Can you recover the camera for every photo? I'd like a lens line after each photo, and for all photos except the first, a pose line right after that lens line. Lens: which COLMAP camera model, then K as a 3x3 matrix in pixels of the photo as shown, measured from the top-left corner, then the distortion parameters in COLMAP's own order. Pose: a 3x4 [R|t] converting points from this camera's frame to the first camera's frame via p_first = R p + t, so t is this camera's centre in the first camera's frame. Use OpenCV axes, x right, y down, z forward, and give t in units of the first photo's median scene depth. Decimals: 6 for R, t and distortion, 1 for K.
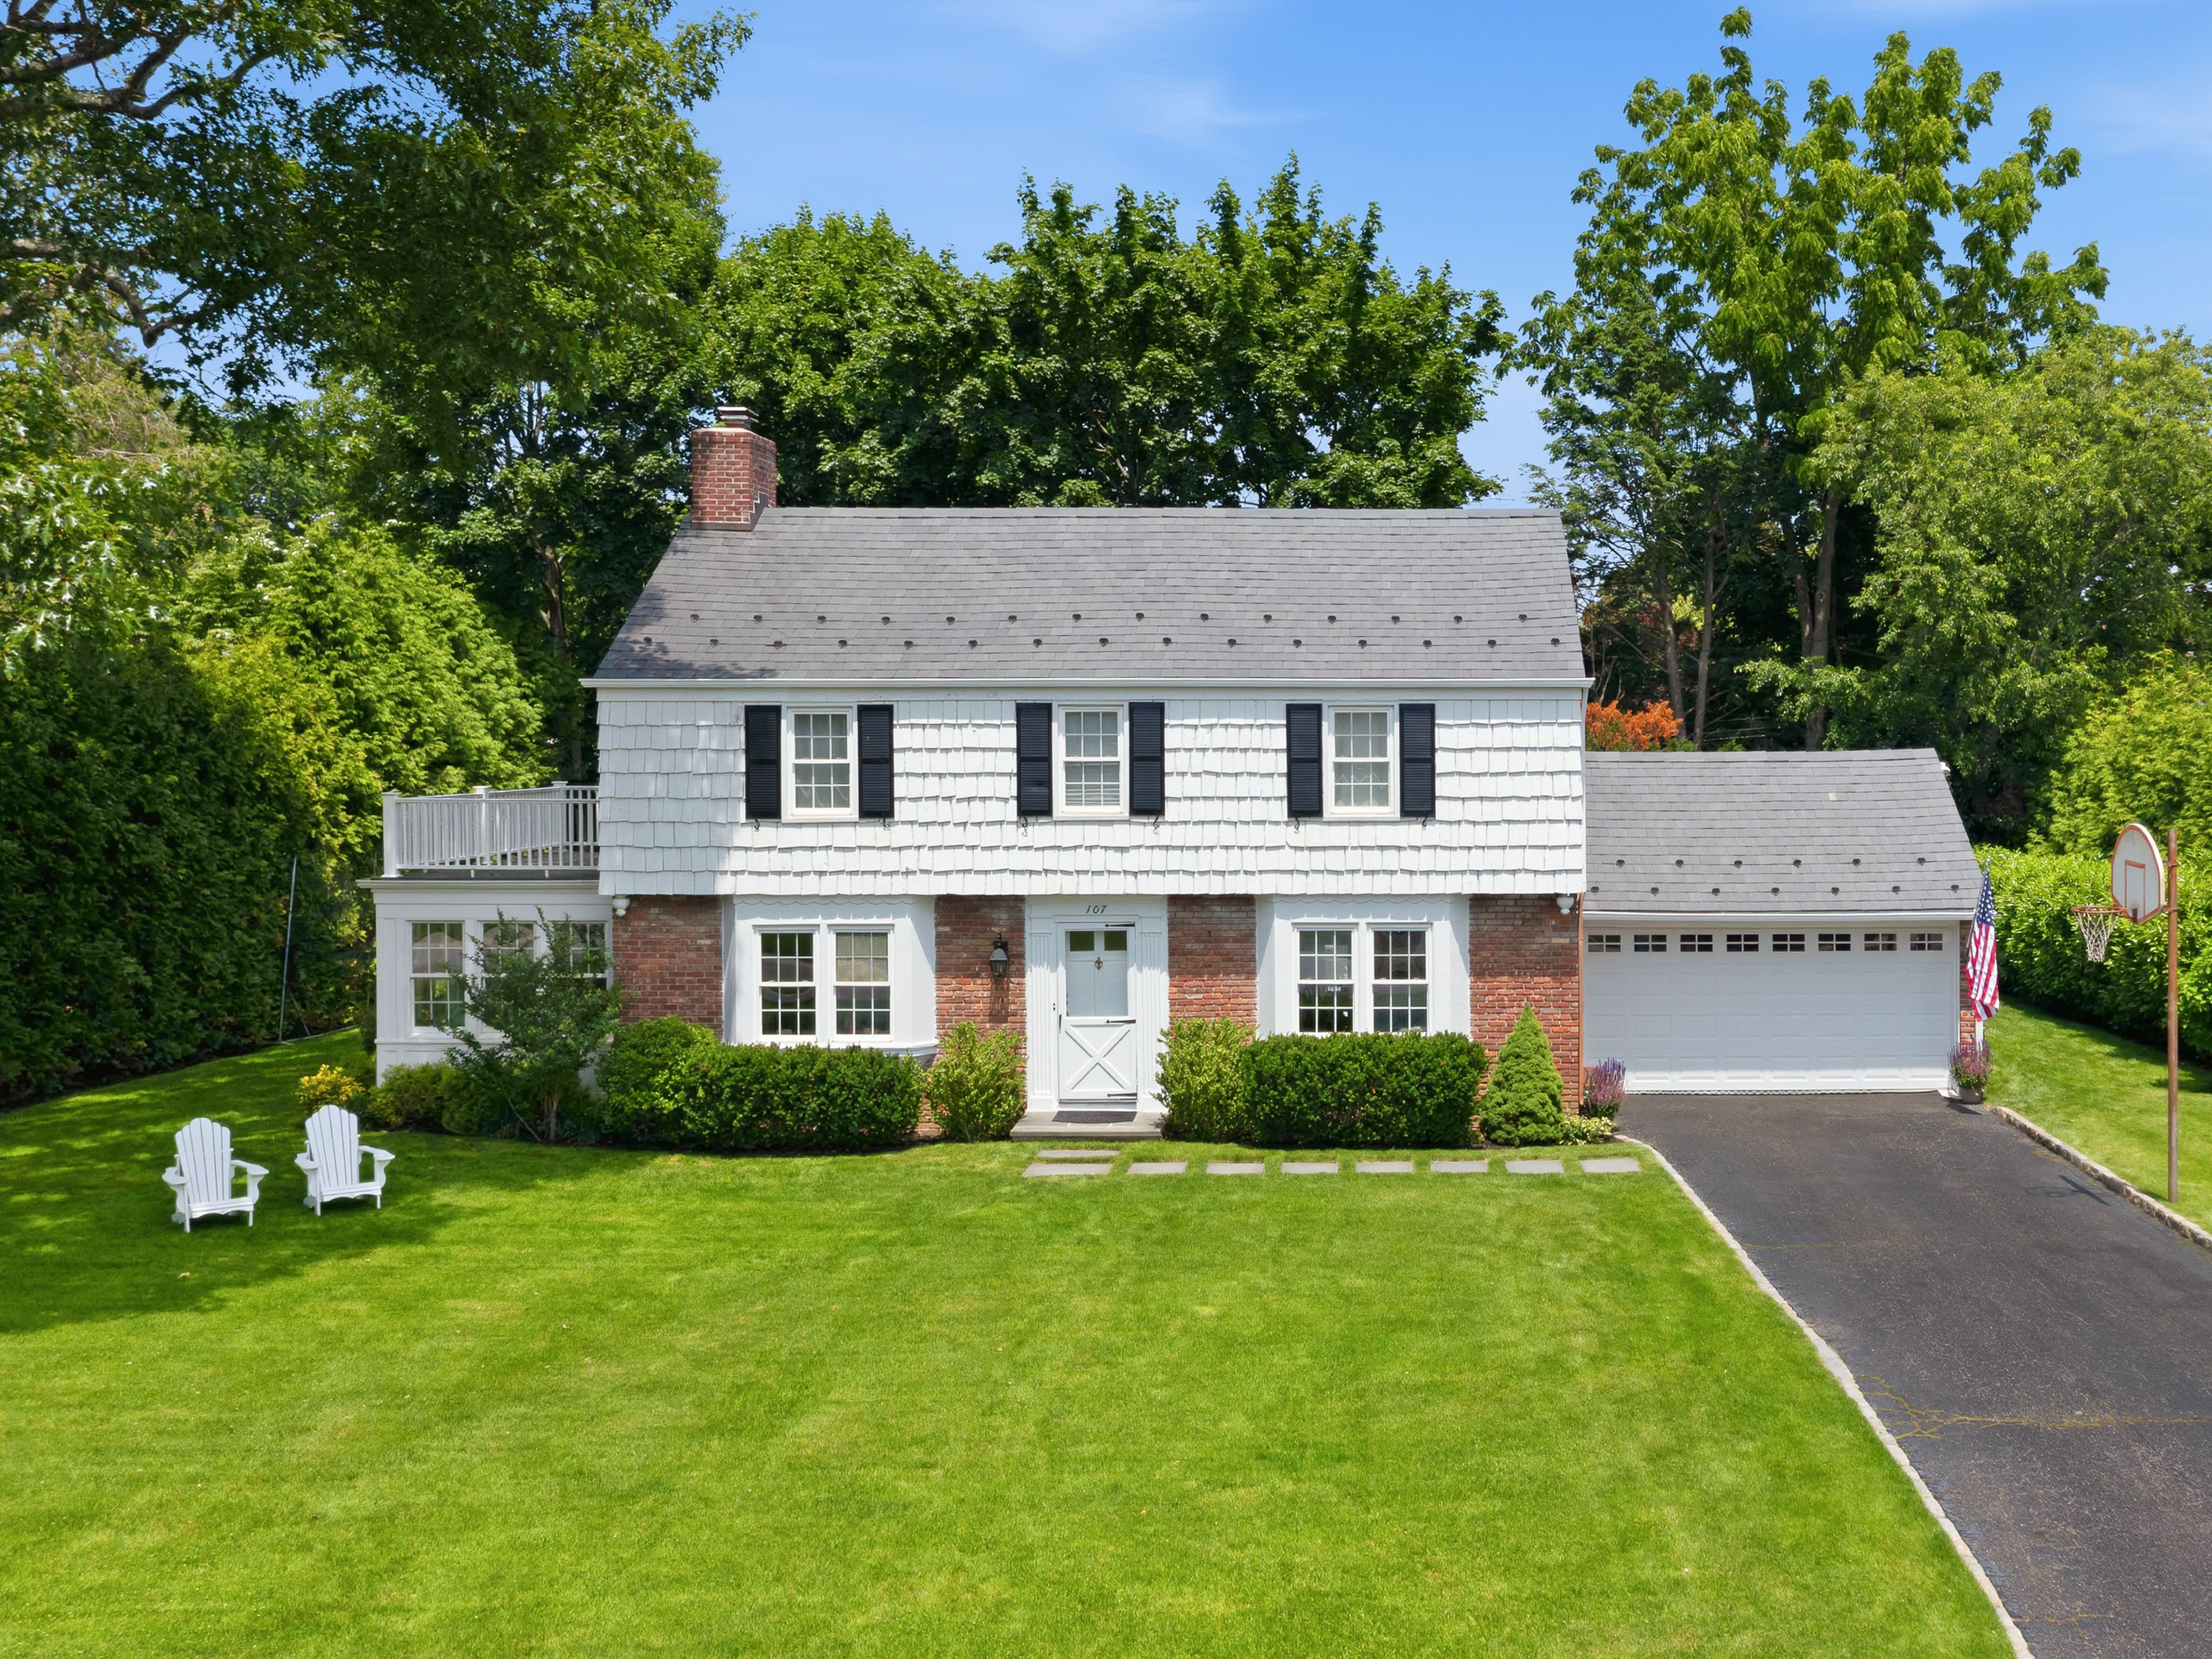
lens RADIAL K [[2225.2, 0, 1255.1], [0, 2225.2, 868.3], [0, 0, 1]] dist [-0.005402, 0.017573]
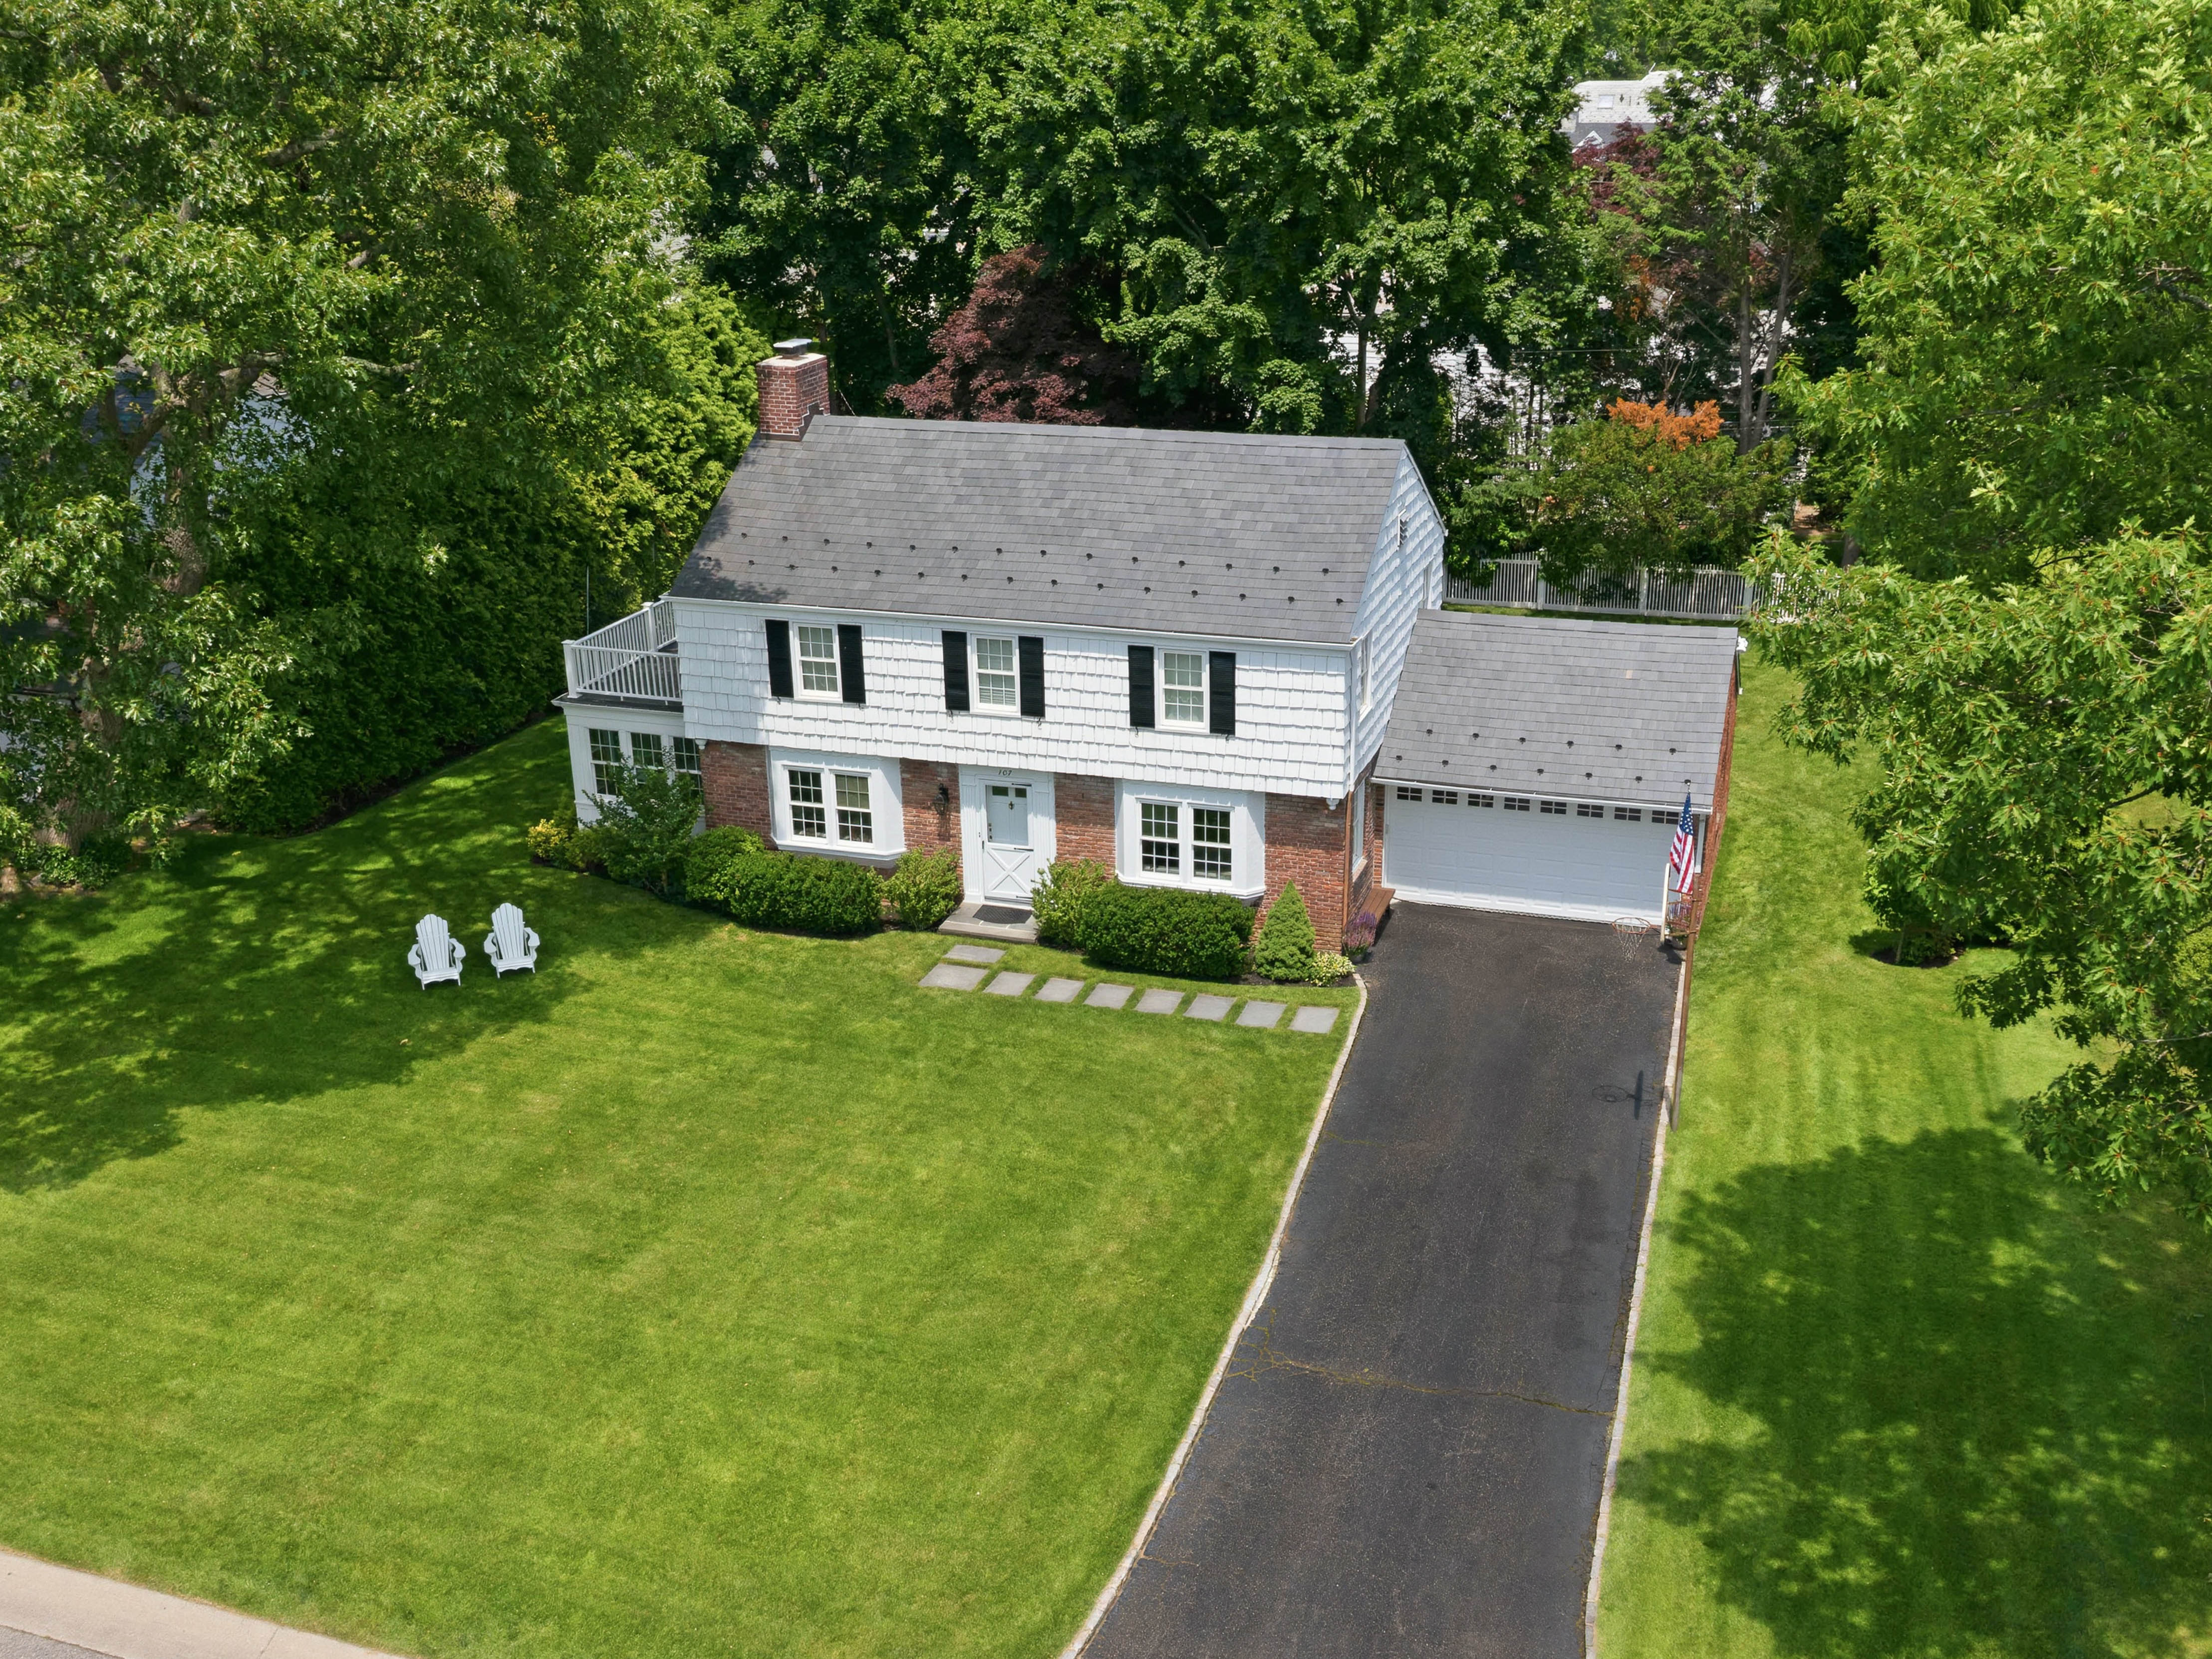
lens RADIAL K [[2069.7, 0, 1071.8], [0, 2069.7, 834.2], [0, 0, 1]] dist [-0.004254, 0.000437]
pose [[0.944912, 0.097784, -0.312378, 0.381580], [0.017970, 0.937399, 0.347794, -0.400302], [0.326832, -0.334248, 0.884002, -0.150459]]
